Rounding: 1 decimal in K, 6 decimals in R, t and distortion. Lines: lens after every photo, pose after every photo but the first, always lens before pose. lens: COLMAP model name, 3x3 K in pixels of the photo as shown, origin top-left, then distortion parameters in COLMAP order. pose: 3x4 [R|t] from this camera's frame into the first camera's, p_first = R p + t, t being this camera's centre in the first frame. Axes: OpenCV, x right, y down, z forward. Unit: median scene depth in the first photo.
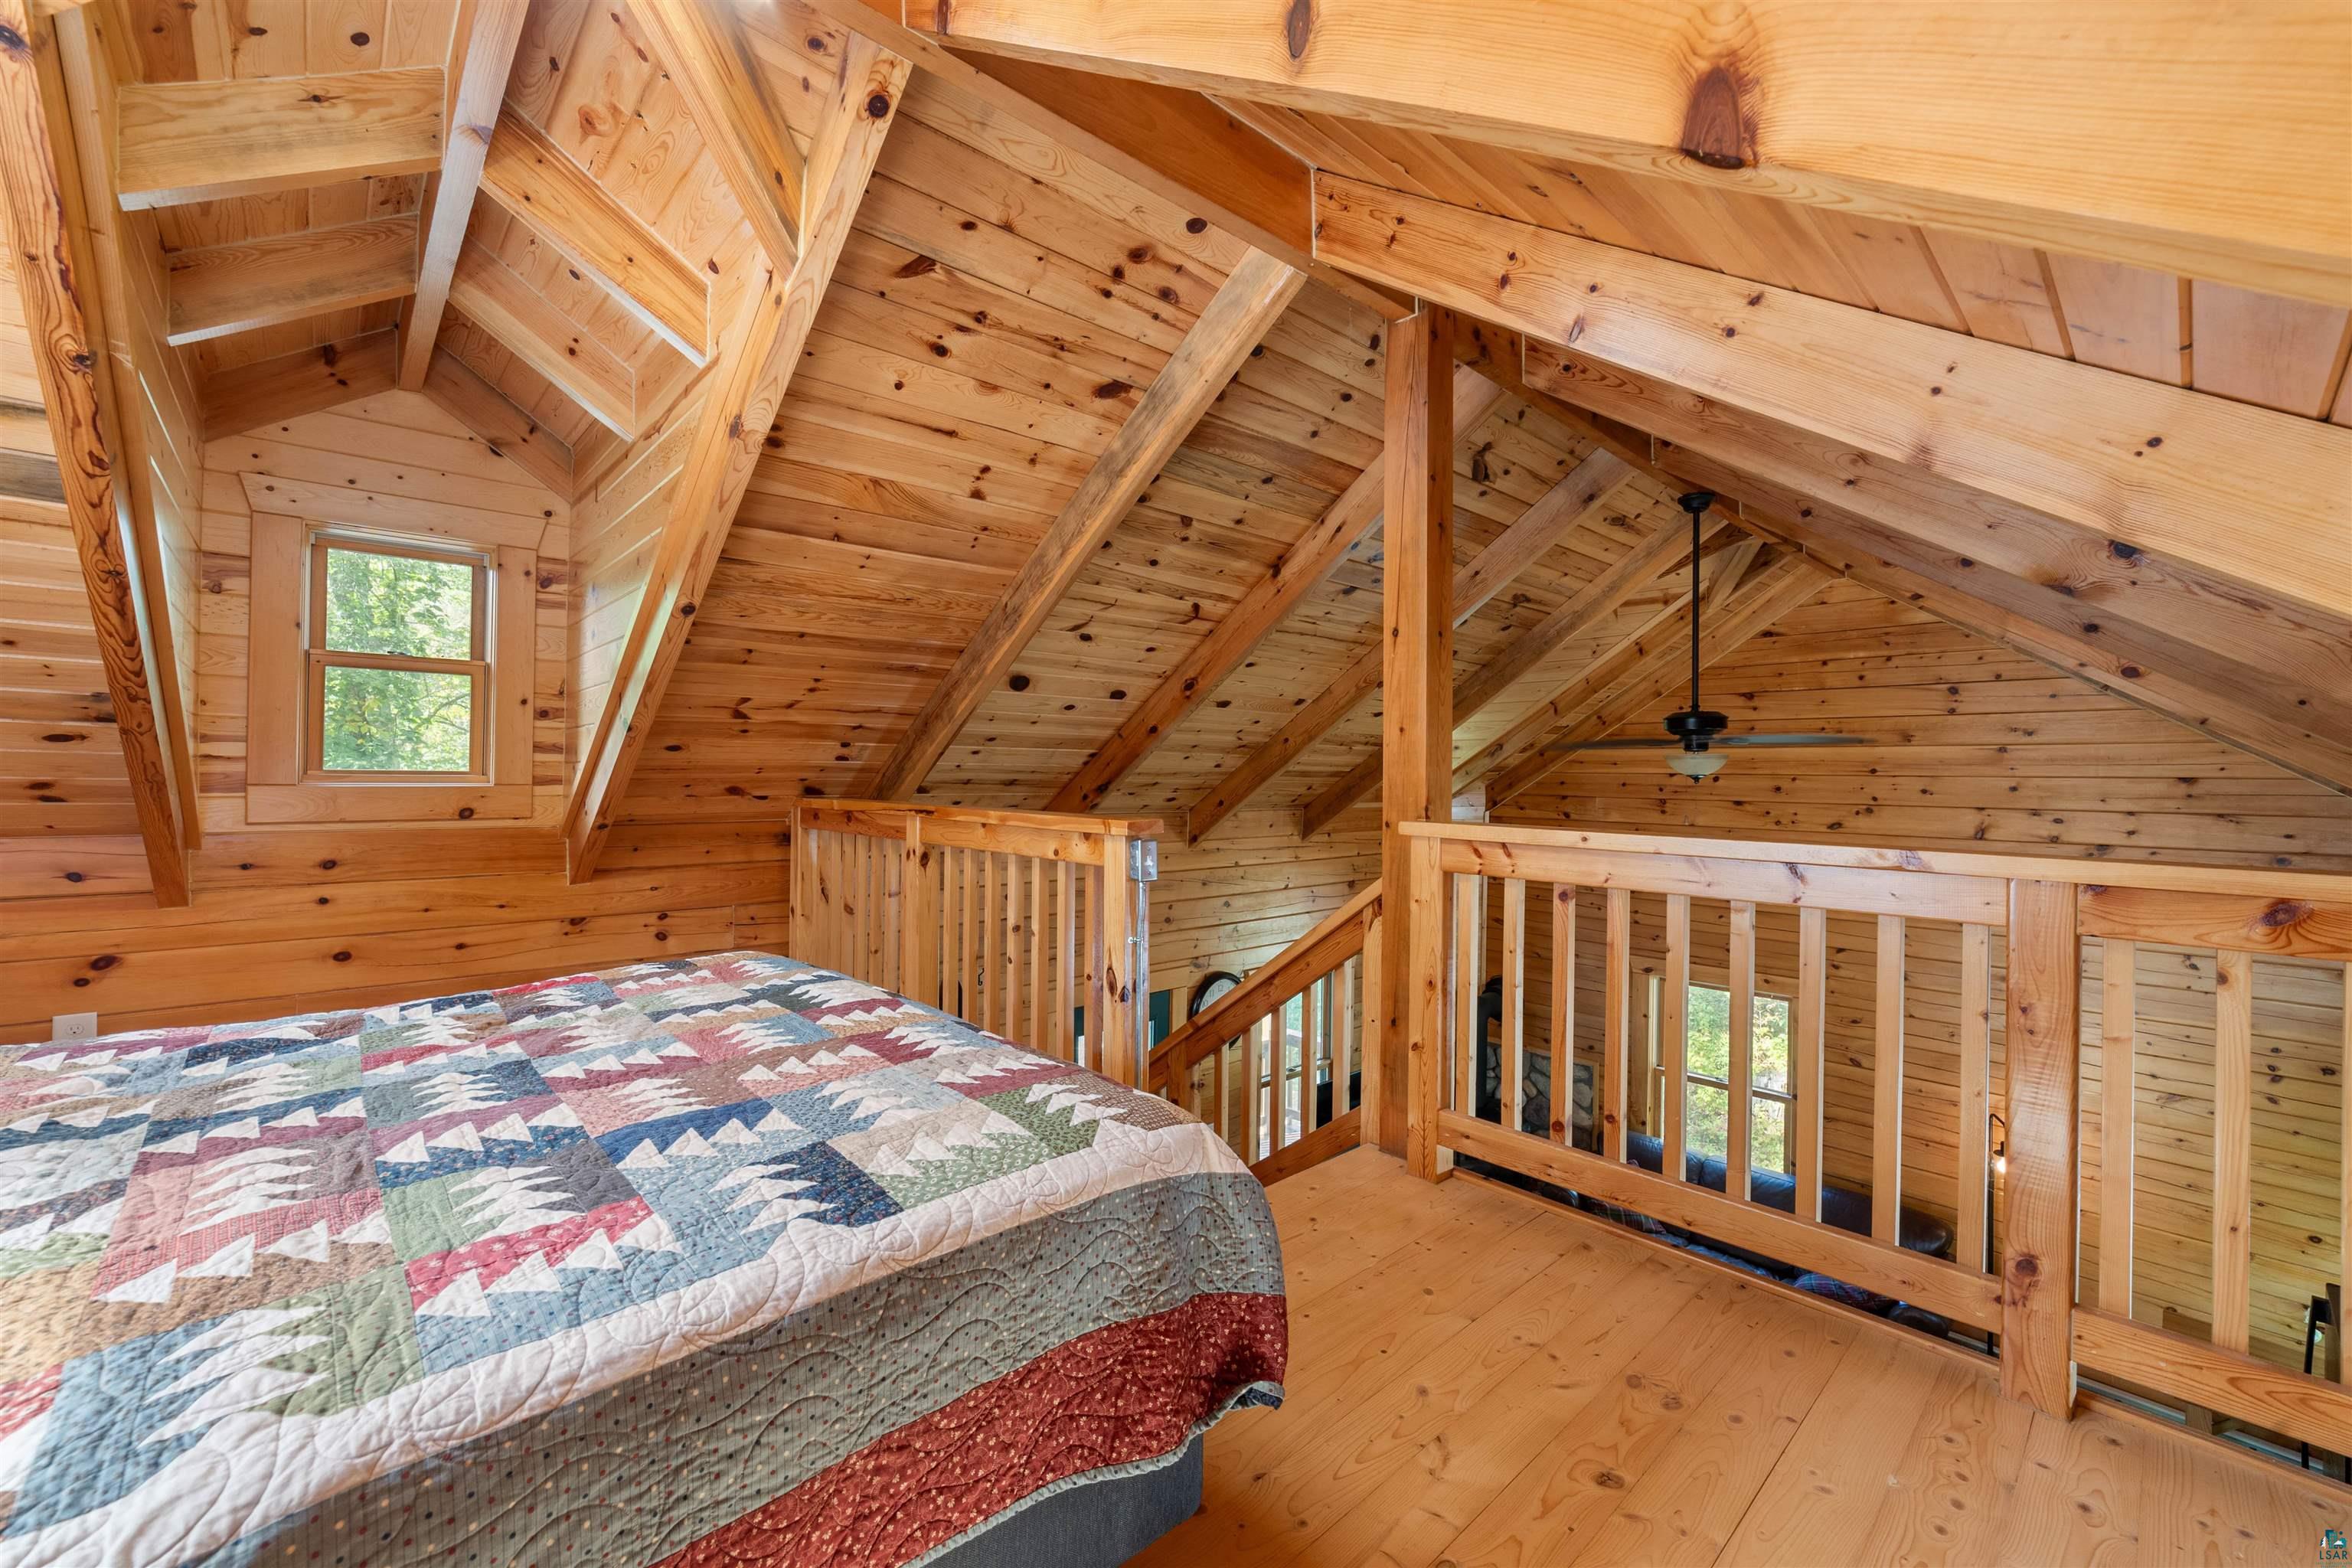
lens RADIAL K [[934.1, 0, 1176.0], [0, 934.1, 784.0], [0, 0, 1]] dist [0.001139, 0.000206]
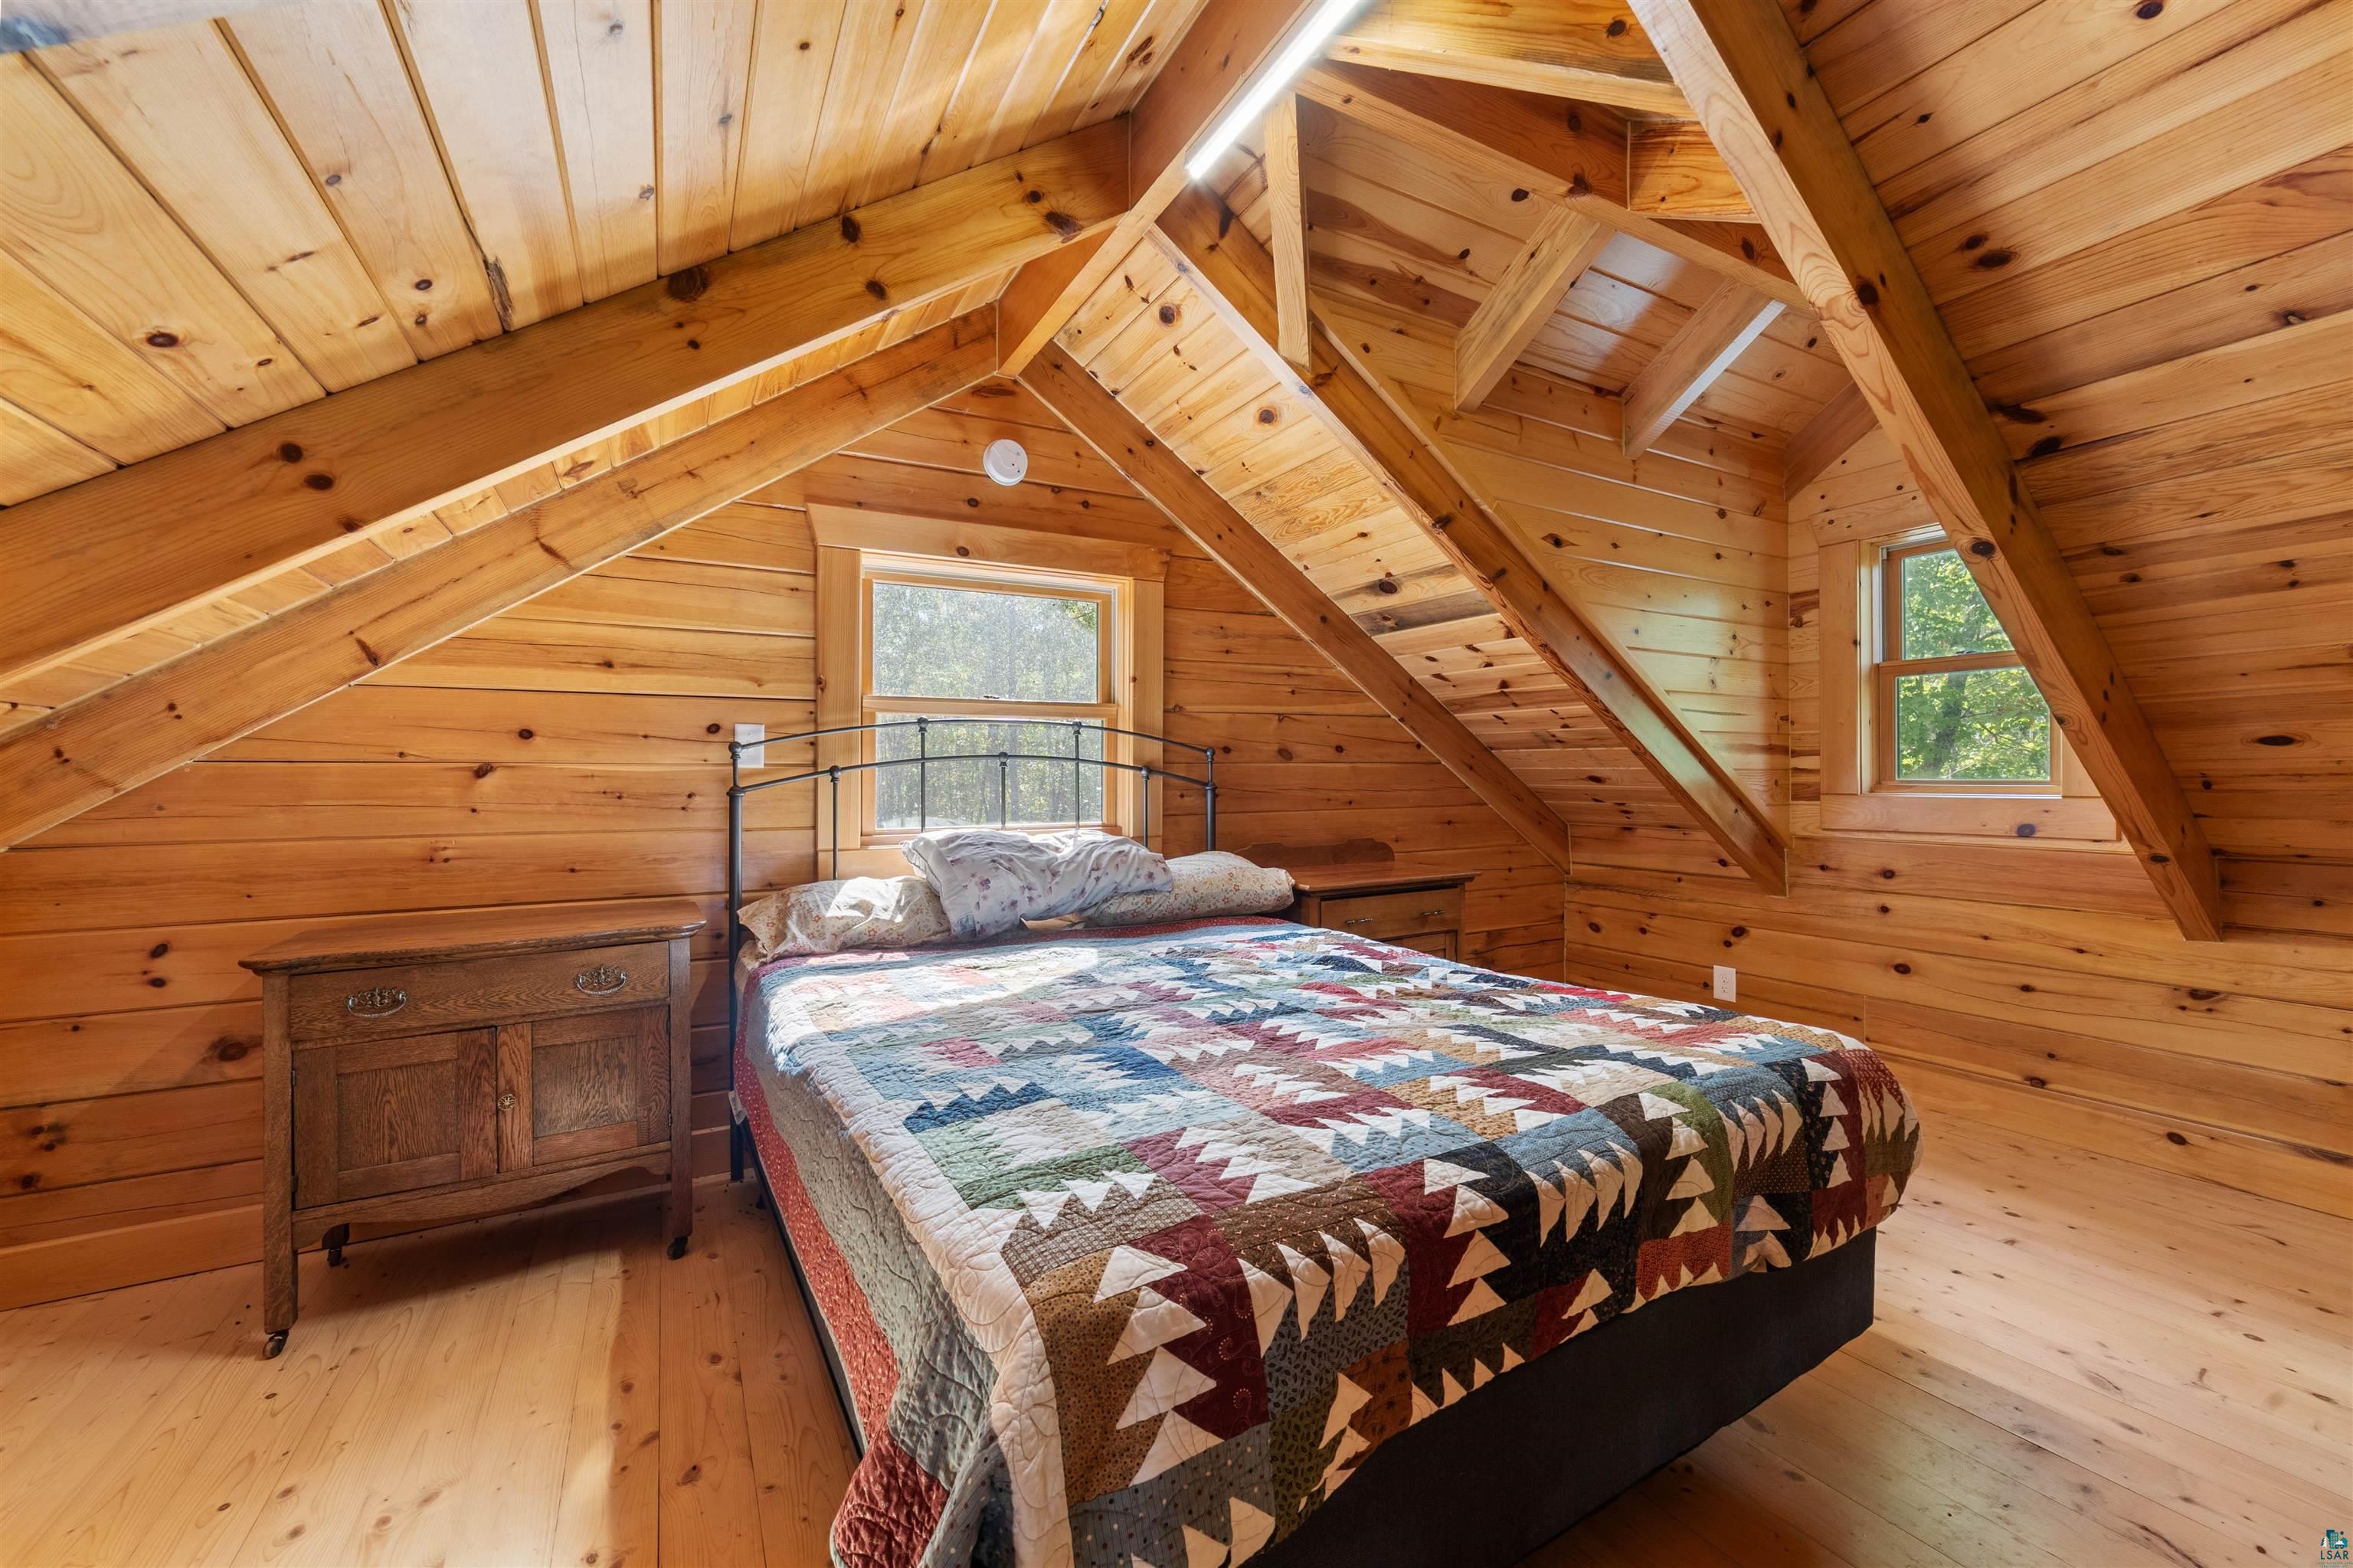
lens RADIAL K [[934.6, 0, 1176.5], [0, 934.6, 784.0], [0, 0, 1]] dist [0.001139, 0.000206]
pose [[-0.236106, -0.002660, -0.971724, 0.557443], [-0.006869, 0.999976, -0.001068, -0.010105], [0.971703, 0.006423, -0.236118, 1.078320]]
